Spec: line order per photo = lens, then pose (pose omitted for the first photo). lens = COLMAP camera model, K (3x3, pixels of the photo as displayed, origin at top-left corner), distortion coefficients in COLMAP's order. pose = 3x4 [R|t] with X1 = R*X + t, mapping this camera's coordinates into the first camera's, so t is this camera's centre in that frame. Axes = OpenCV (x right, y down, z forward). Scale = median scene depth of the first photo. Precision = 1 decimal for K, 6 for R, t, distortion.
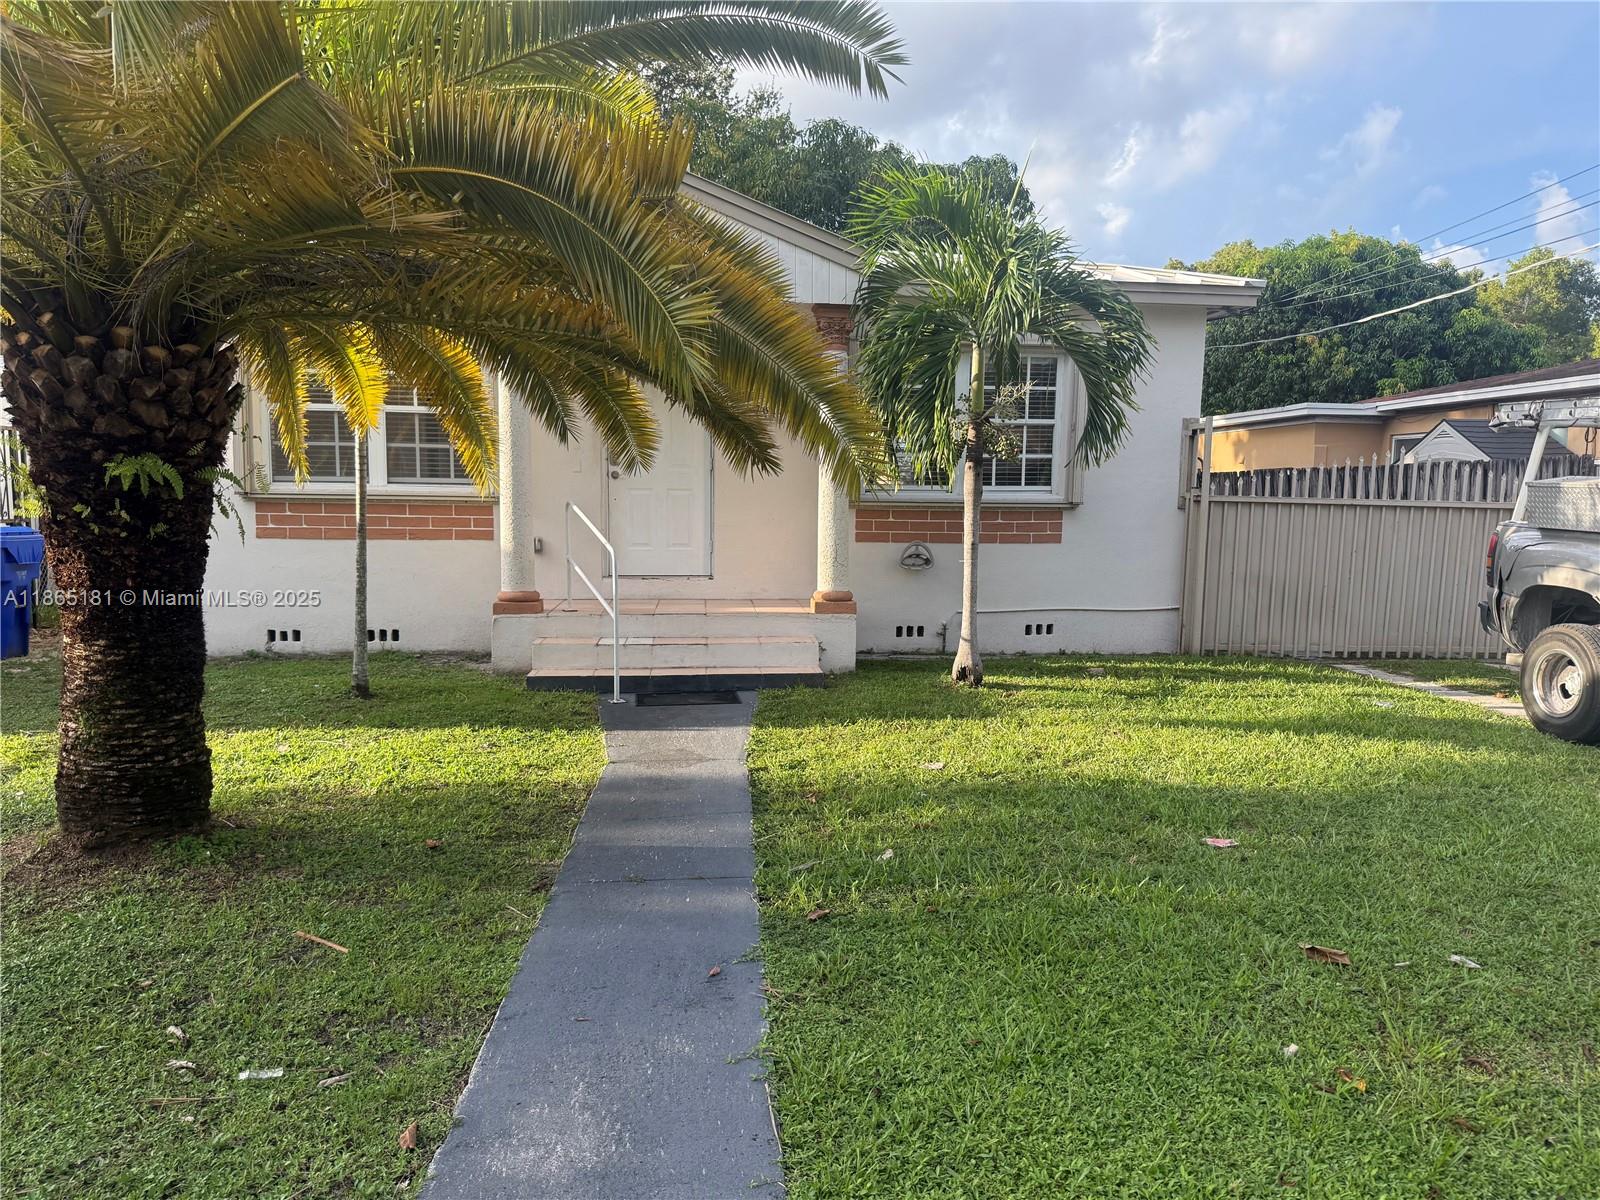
lens RADIAL K [[1132.1, 0, 807.7], [0, 1132.1, 601.6], [0, 0, 1]] dist [0.046219, -0.058854]
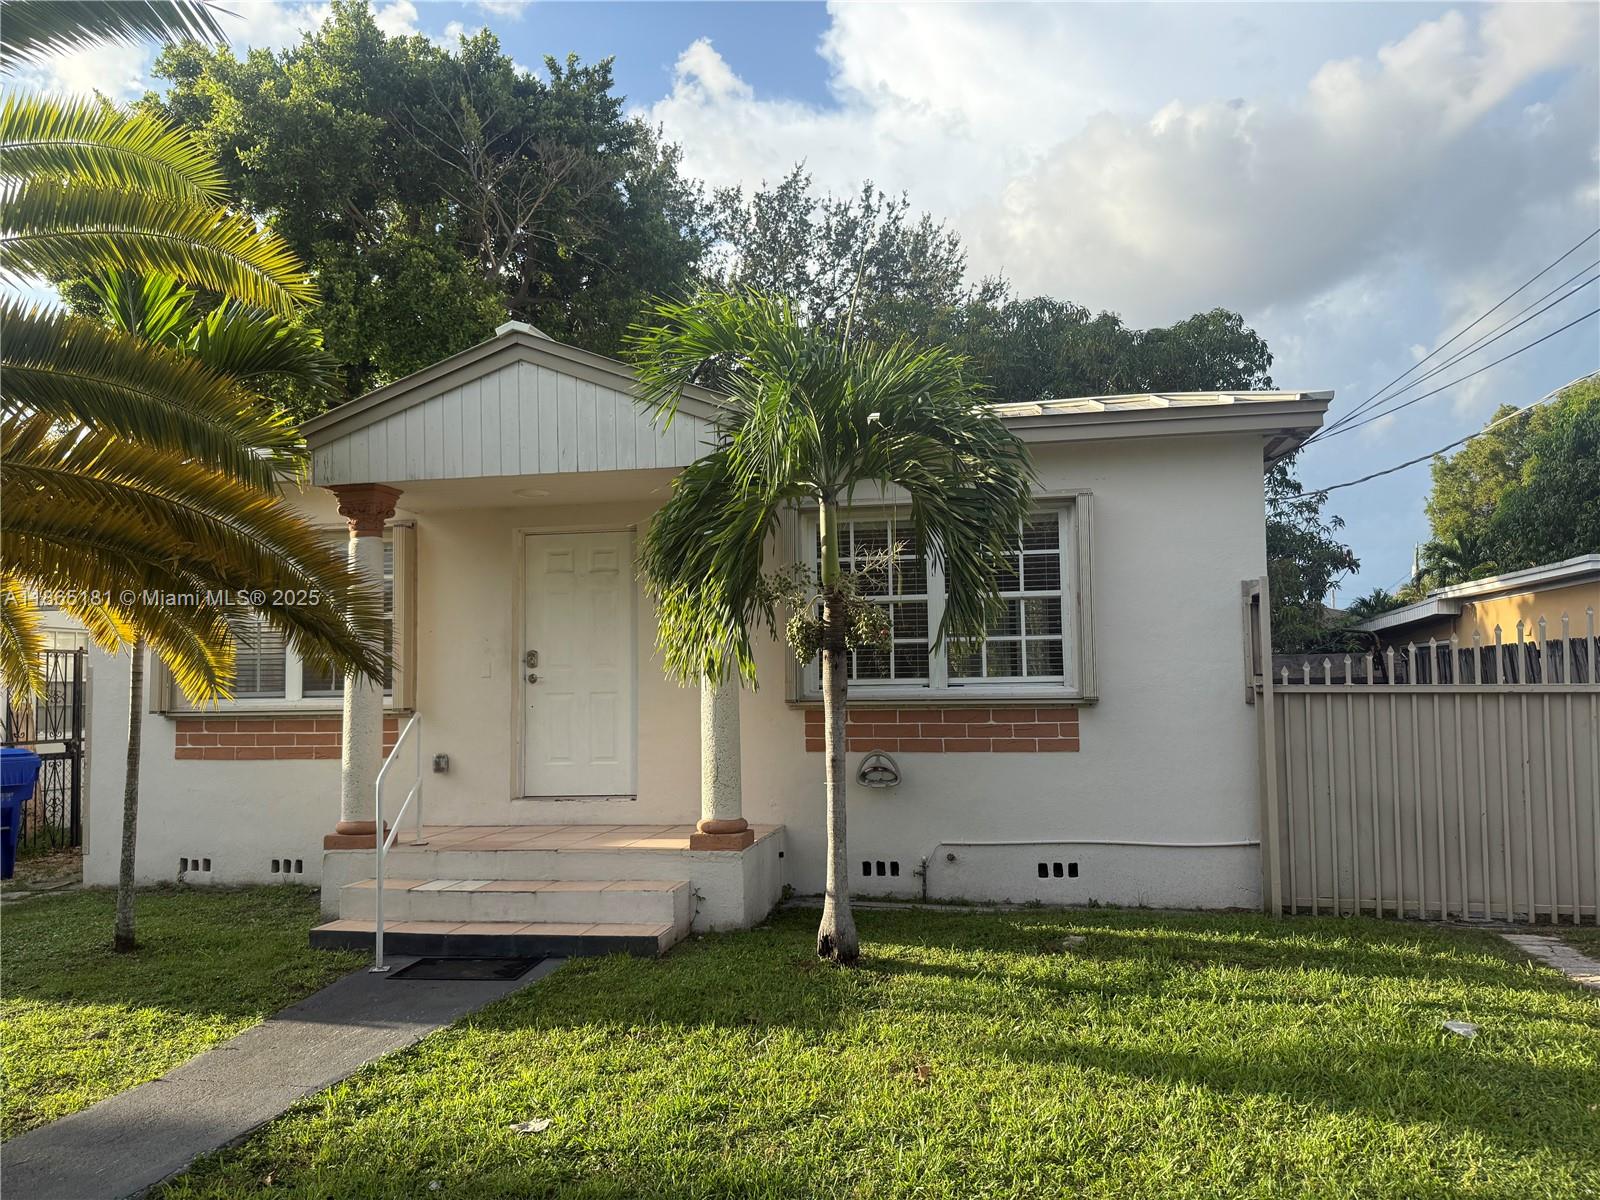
lens RADIAL K [[1122.2, 0, 802.2], [0, 1122.2, 588.5], [0, 0, 1]] dist [0.124864, -0.214400]
pose [[0.955440, -0.051796, -0.290607, 0.283714], [-0.001366, 0.983699, -0.179818, -0.023977], [0.295183, 0.172202, 0.939794, 0.235628]]
